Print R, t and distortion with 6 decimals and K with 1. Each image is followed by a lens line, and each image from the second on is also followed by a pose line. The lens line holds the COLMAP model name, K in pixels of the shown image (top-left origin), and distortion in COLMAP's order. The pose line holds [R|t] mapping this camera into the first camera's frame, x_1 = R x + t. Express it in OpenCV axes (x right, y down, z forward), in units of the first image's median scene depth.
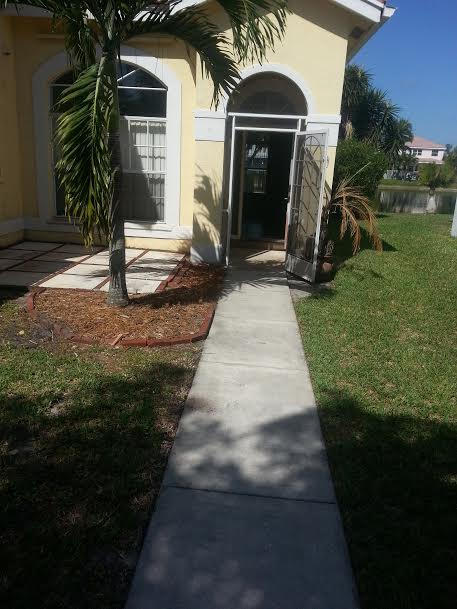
lens RADIAL K [[488.5, 0, 228.3], [0, 488.5, 305.9], [0, 0, 1]] dist [0.028973, -0.033692]
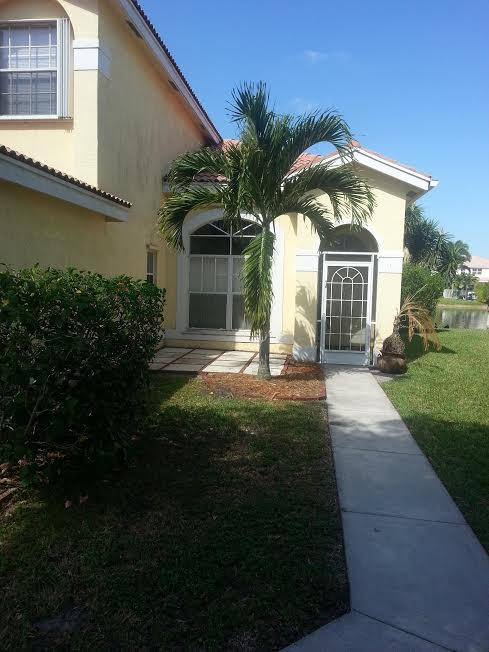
lens RADIAL K [[523.0, 0, 243.6], [0, 523.0, 325.6], [0, 0, 1]] dist [0.028973, -0.033692]
pose [[0.997607, -0.015230, -0.067448, -0.116881], [0.000951, 0.978371, -0.206858, 0.111810], [0.069139, 0.206299, 0.976043, -0.402710]]
